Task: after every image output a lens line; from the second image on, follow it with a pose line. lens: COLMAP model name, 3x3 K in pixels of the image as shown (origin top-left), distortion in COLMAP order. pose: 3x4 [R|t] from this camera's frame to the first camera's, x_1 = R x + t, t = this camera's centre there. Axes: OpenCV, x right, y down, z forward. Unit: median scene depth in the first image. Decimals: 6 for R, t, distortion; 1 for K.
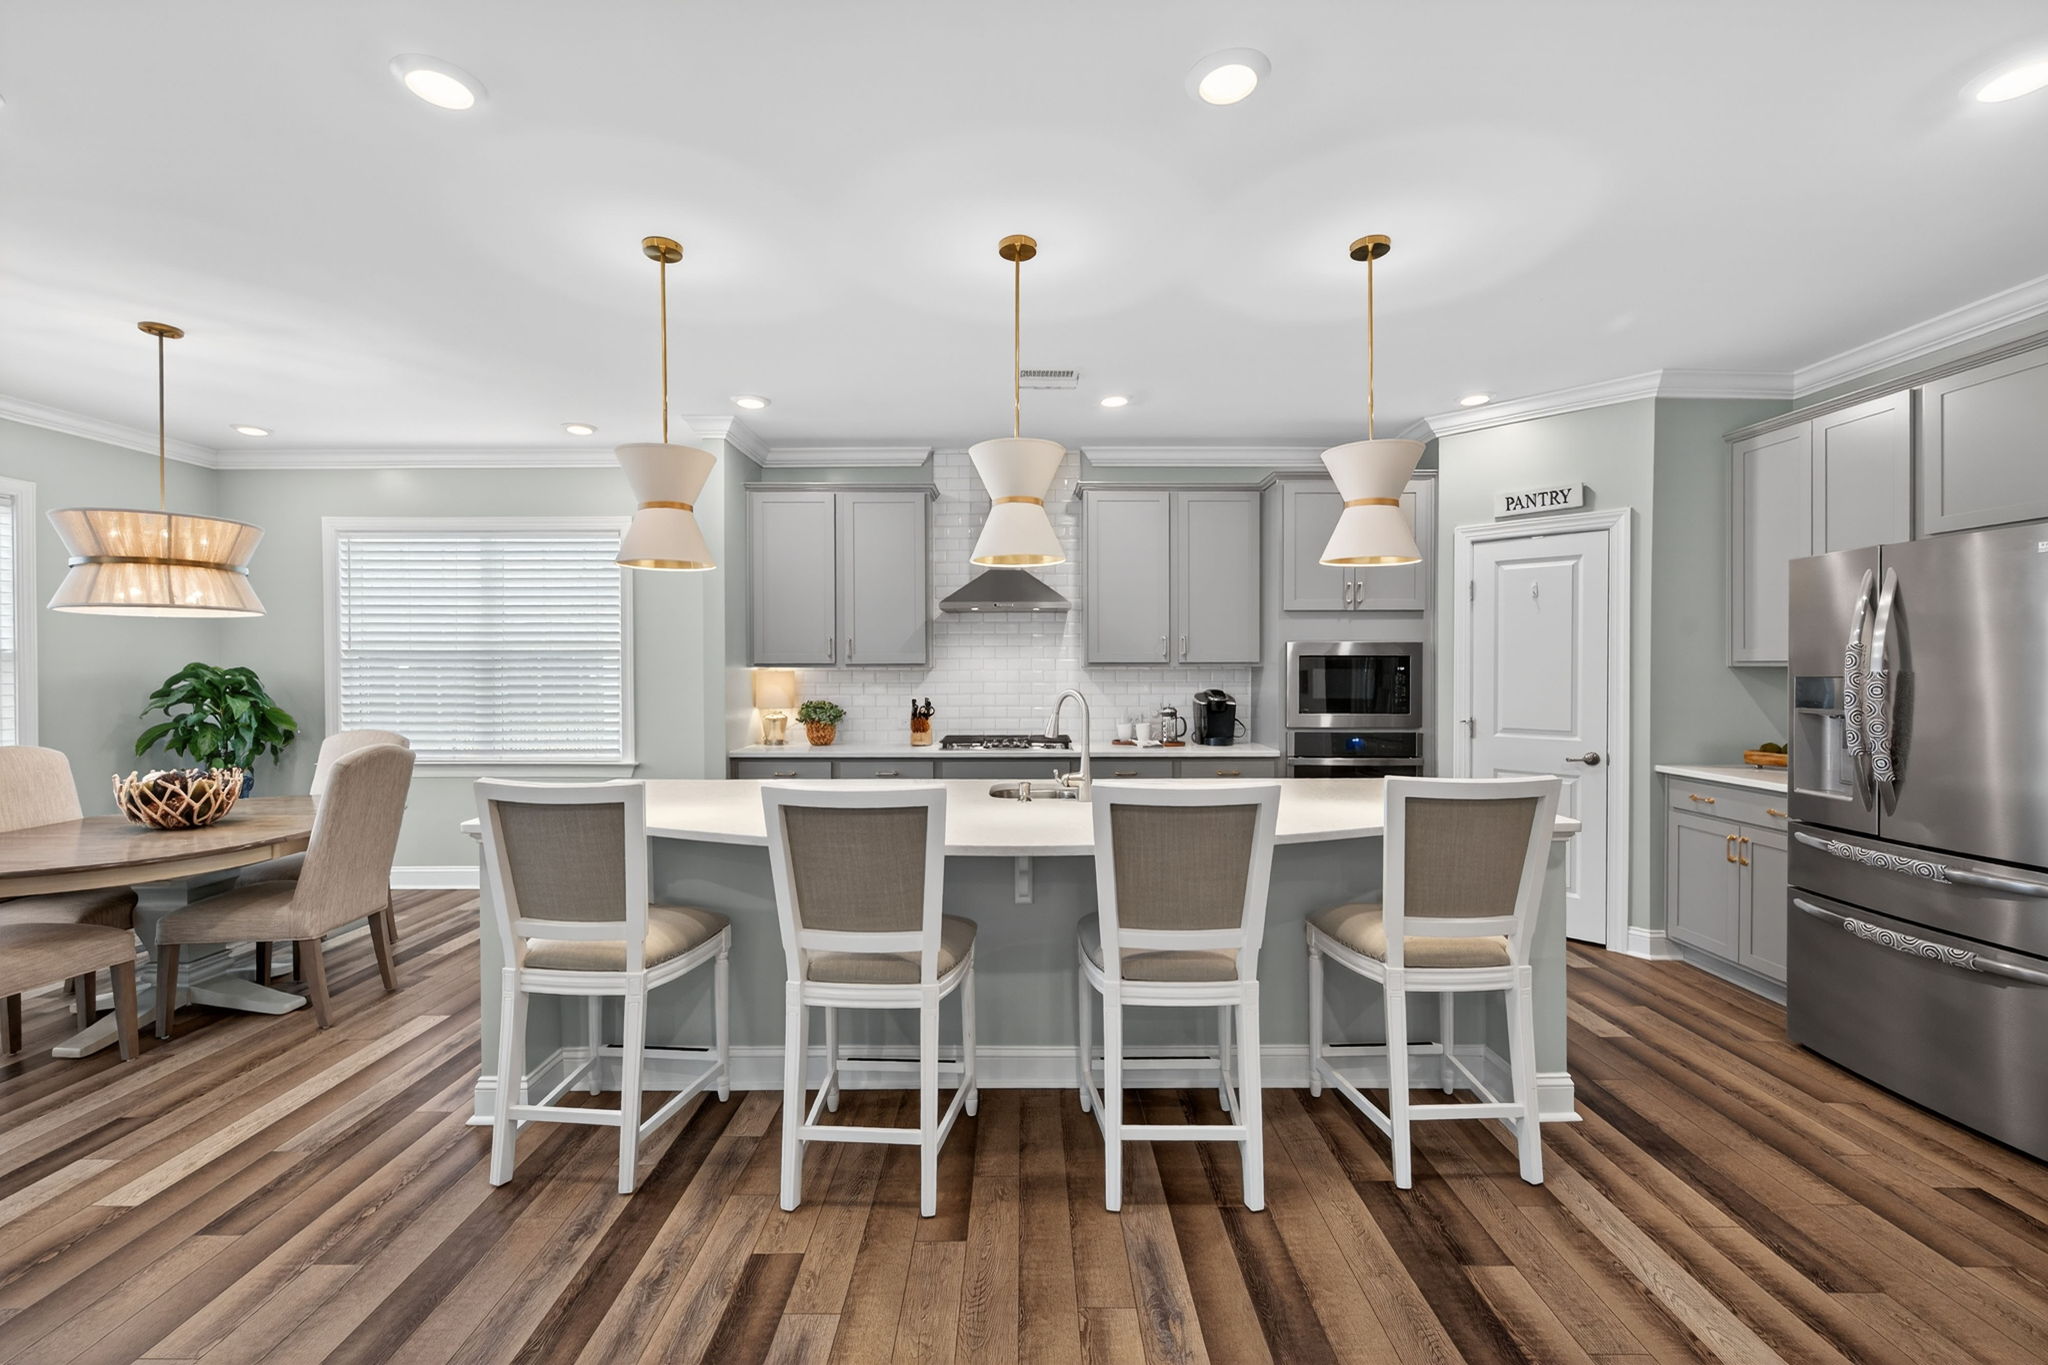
lens RADIAL K [[866.1, 0, 1019.1], [0, 866.1, 676.8], [0, 0, 1]] dist [0.000591, 0.000209]
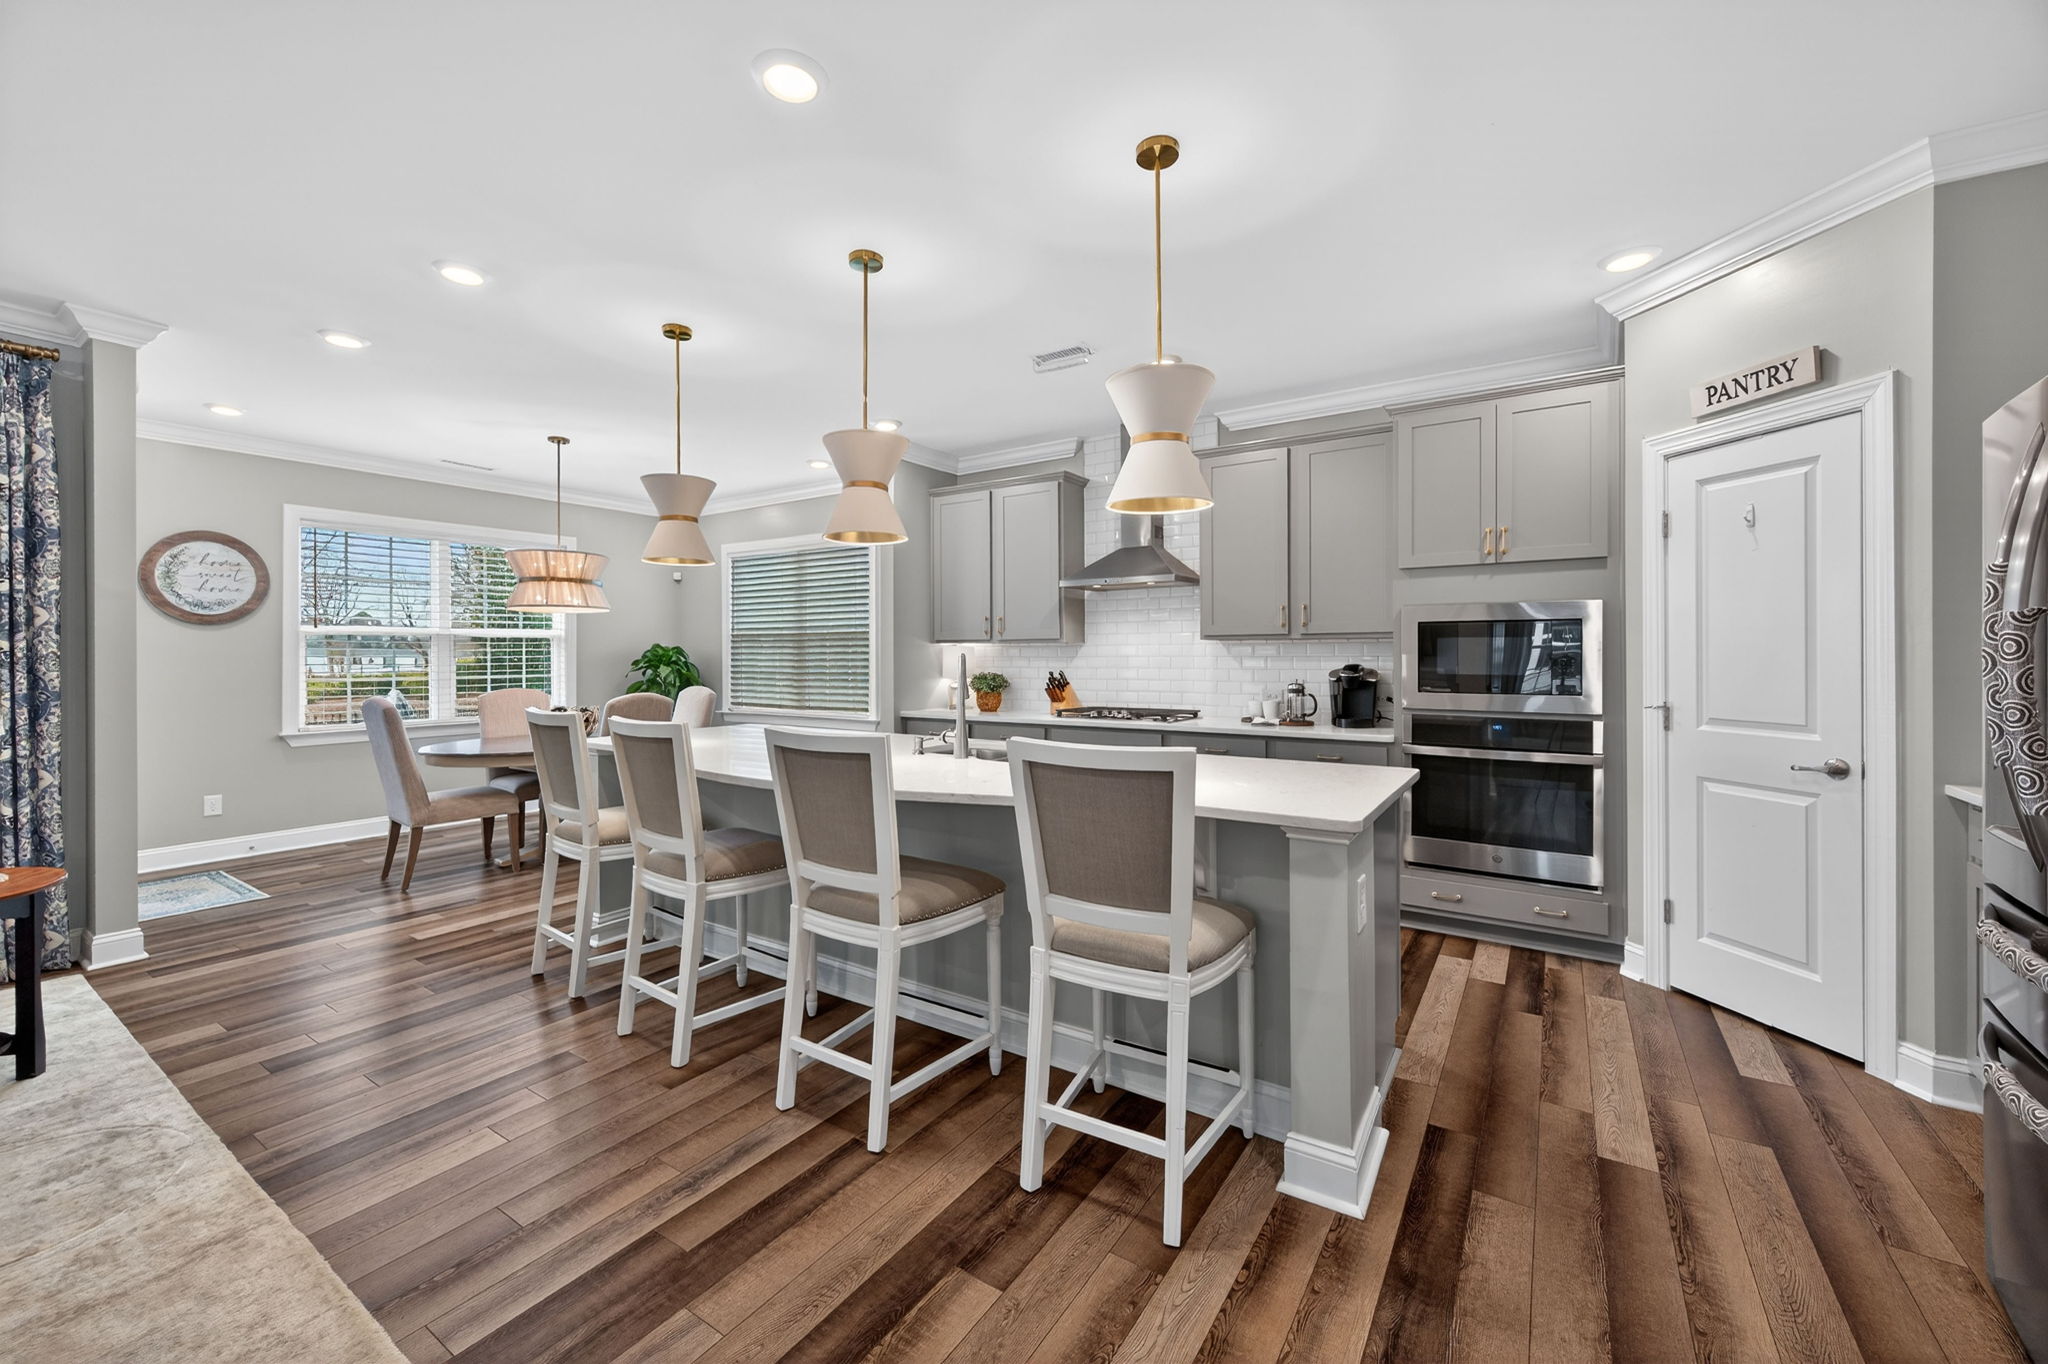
lens RADIAL K [[811.6, 0, 993.6], [0, 811.6, 657.4], [0, 0, 1]] dist [0.007945, -0.001404]
pose [[0.829172, 0.000855, -0.558993, 0.470279], [-0.005052, 0.999969, -0.005964, 0.018150], [0.558971, 0.007769, 0.829151, 0.138901]]
